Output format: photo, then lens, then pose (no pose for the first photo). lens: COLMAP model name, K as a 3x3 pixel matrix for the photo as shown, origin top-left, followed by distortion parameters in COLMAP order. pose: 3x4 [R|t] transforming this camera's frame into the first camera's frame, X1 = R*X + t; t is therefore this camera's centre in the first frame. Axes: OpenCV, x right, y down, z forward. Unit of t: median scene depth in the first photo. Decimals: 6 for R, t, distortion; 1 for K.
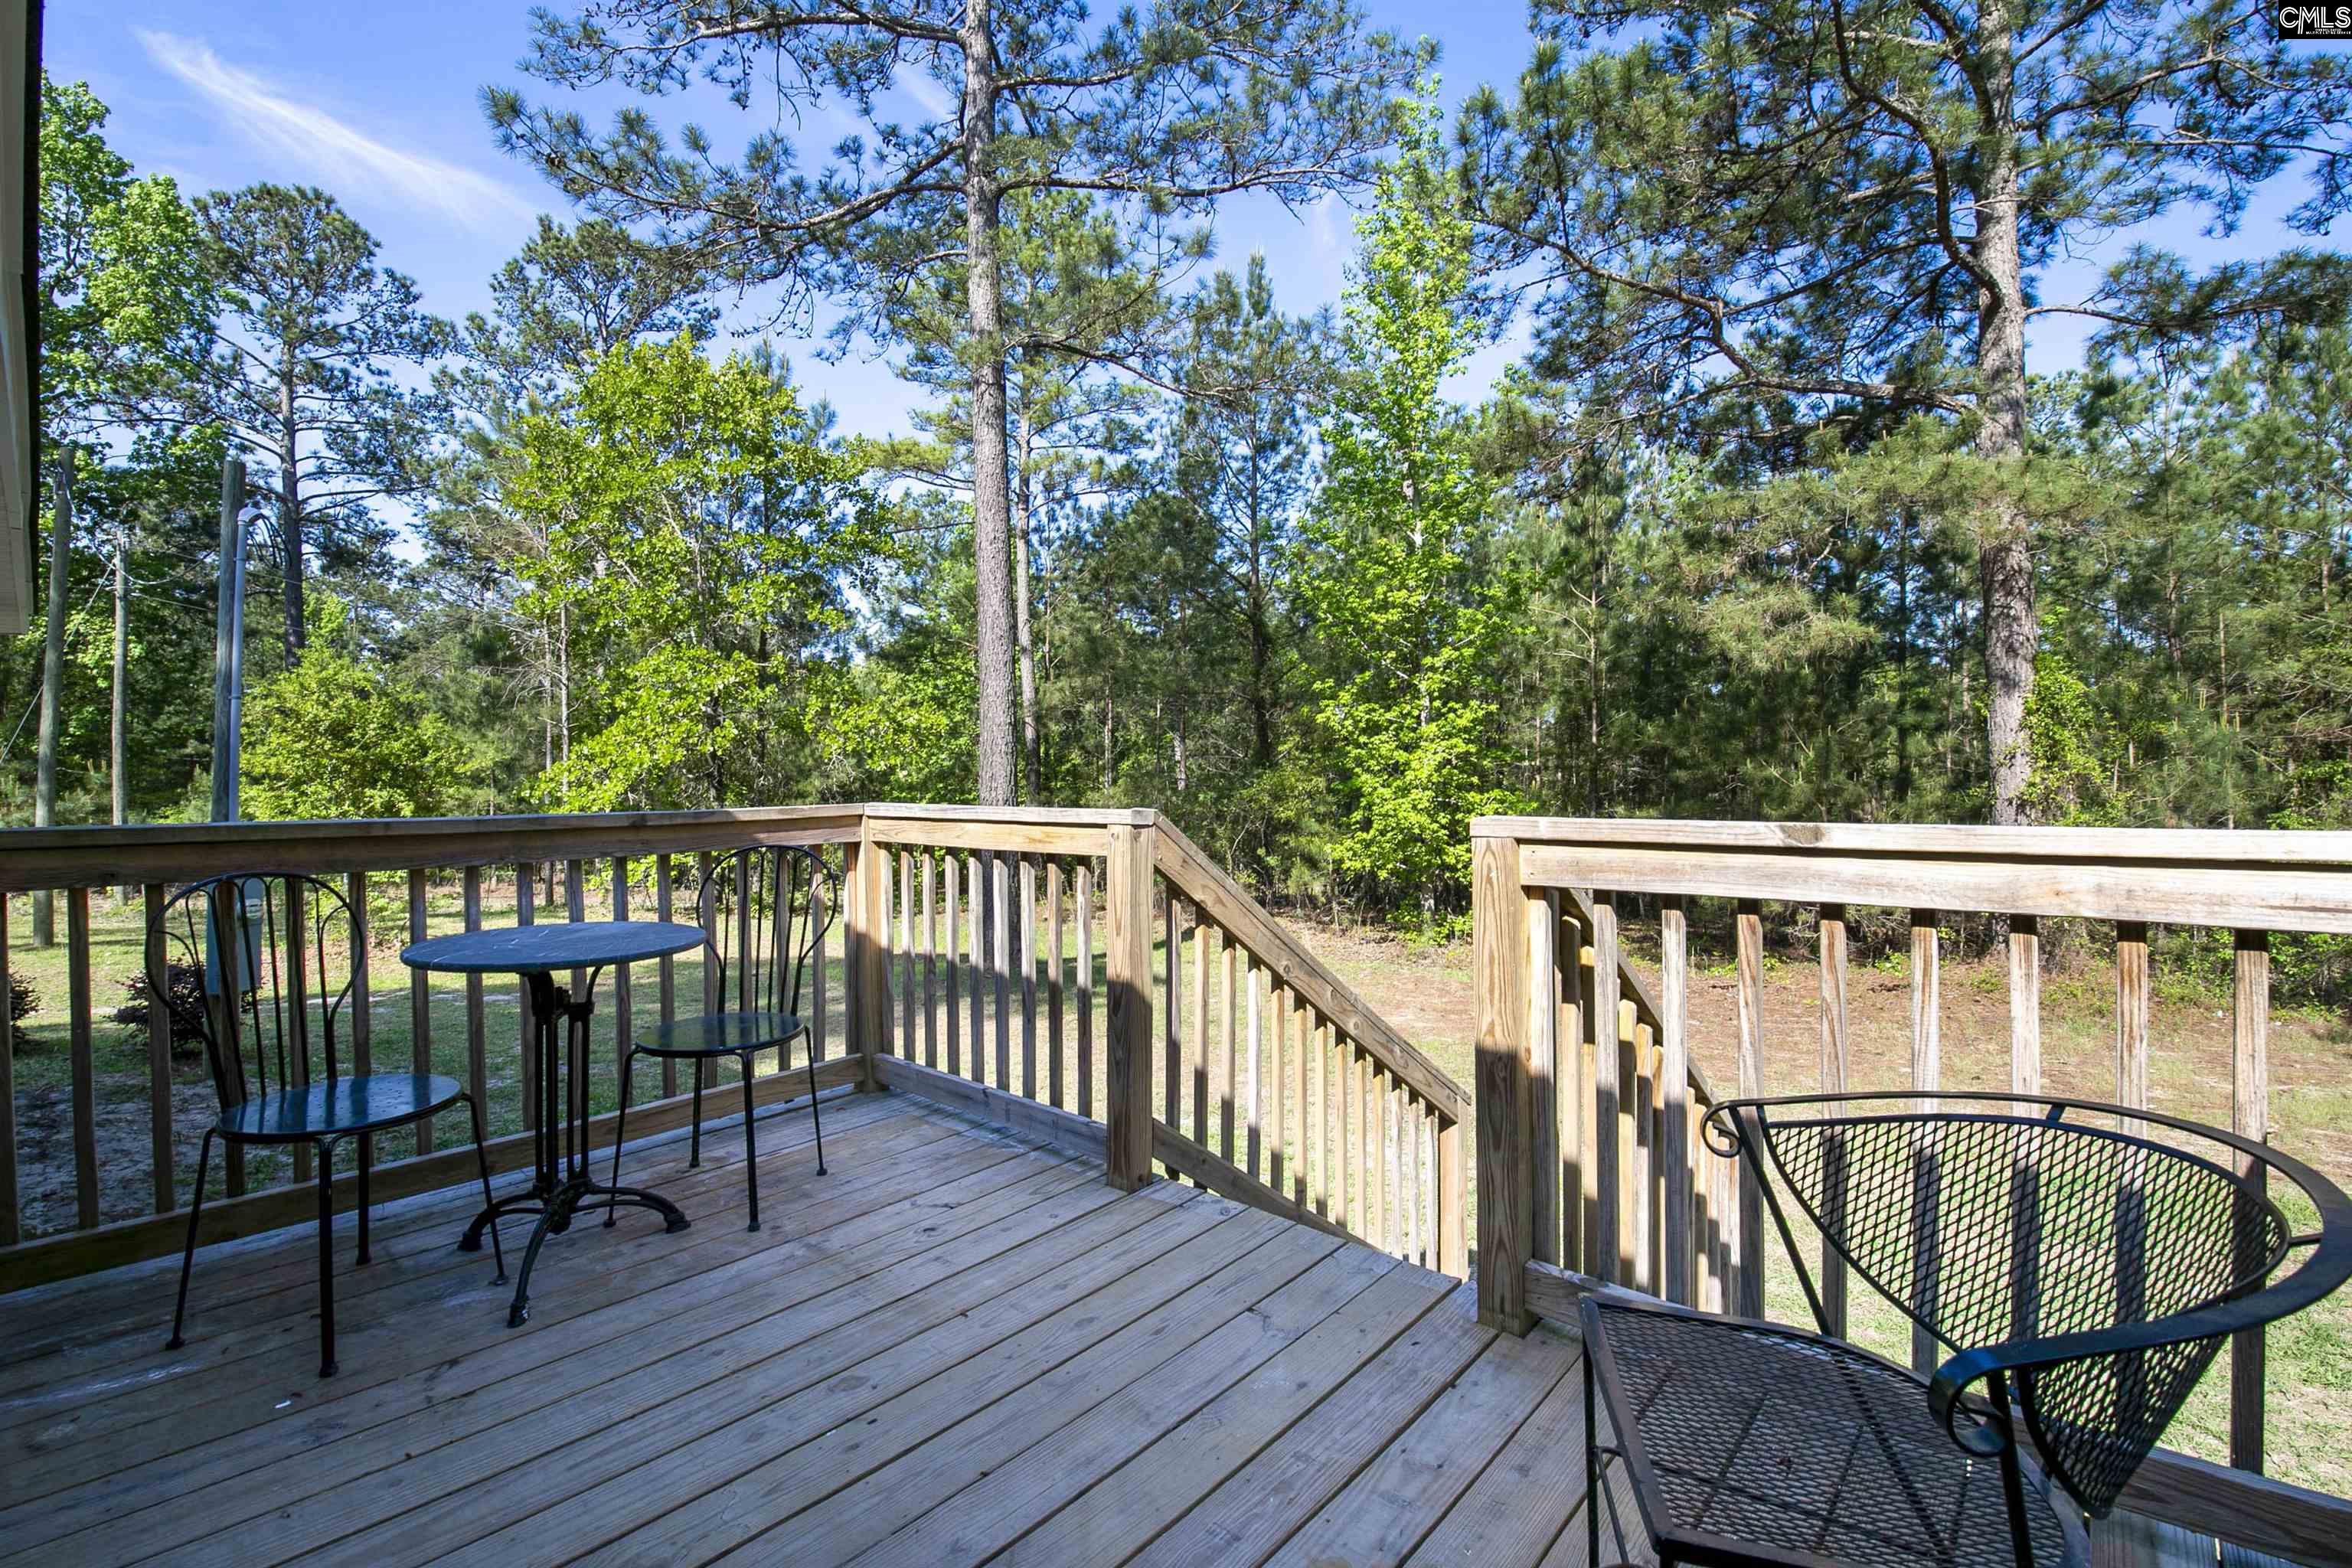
lens RADIAL K [[1027.1, 0, 1164.6], [0, 1027.1, 782.7], [0, 0, 1]] dist [-0.012348, -0.000463]
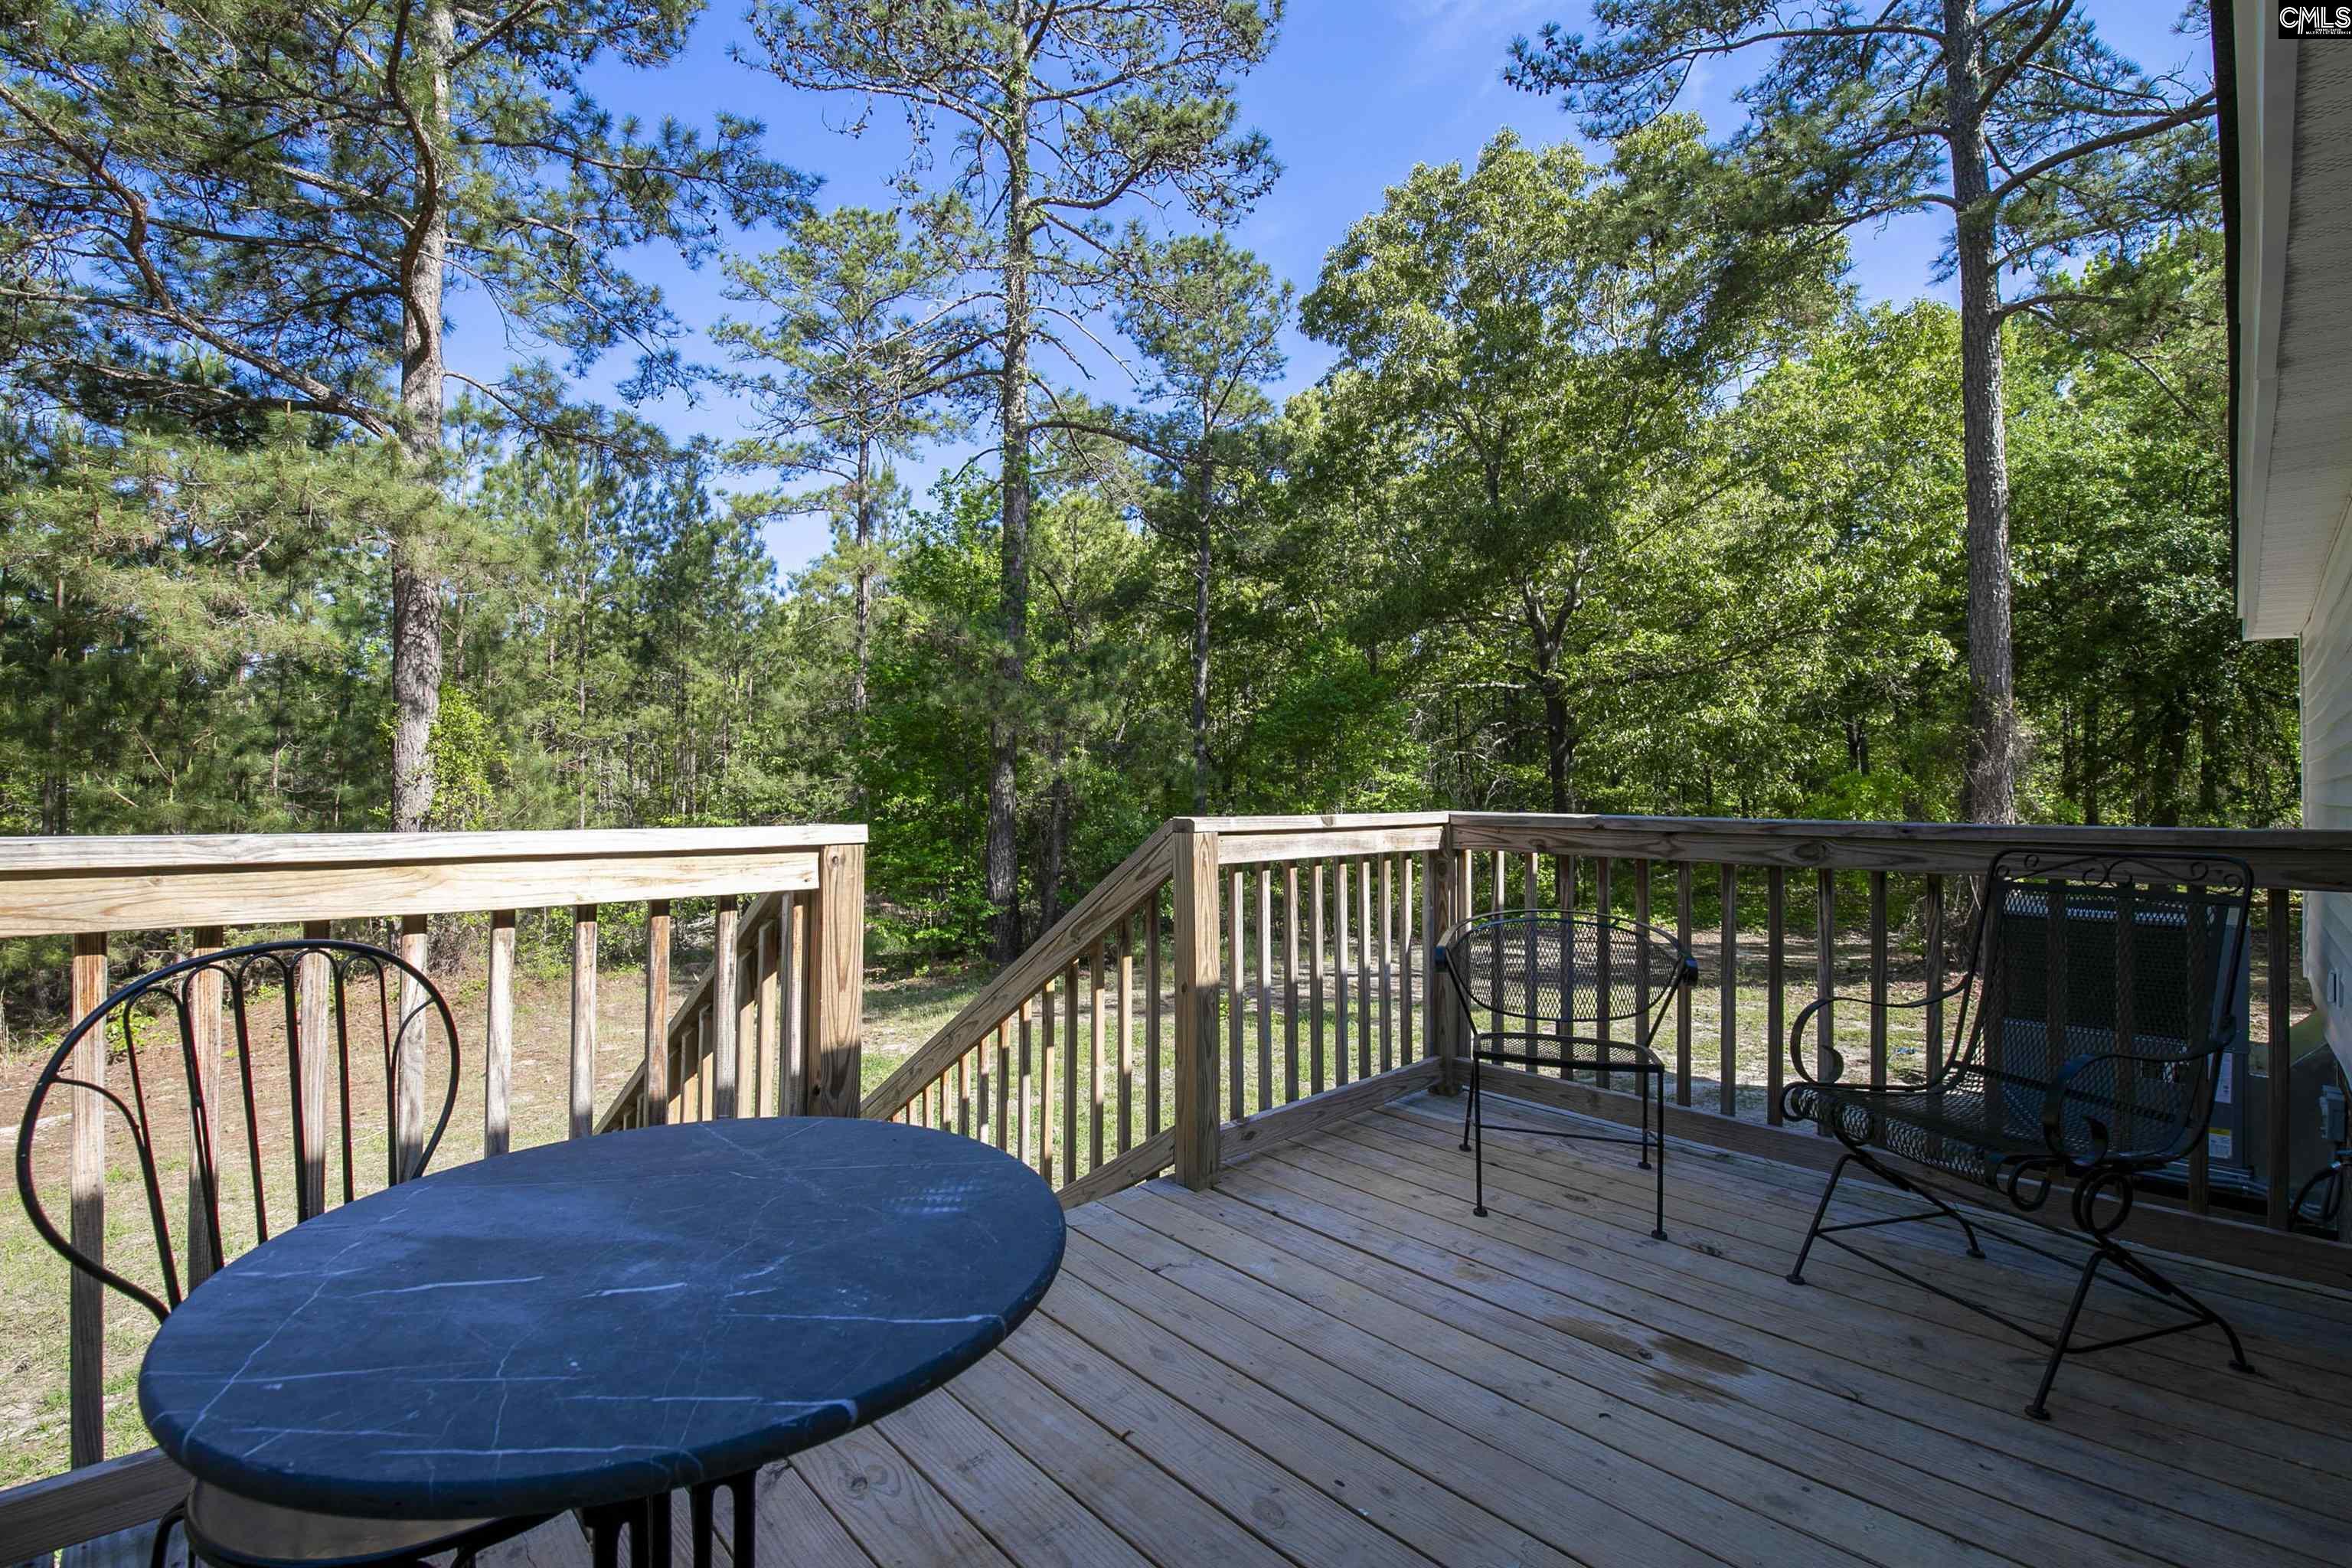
lens RADIAL K [[1006.9, 0, 1164.2], [0, 1006.9, 794.6], [0, 0, 1]] dist [-0.000995, -0.000021]
pose [[0.098683, 0.006269, 0.995099, -0.150886], [0.003444, 0.999972, -0.006641, 0.001614], [-0.995113, 0.004083, 0.098659, 0.133612]]
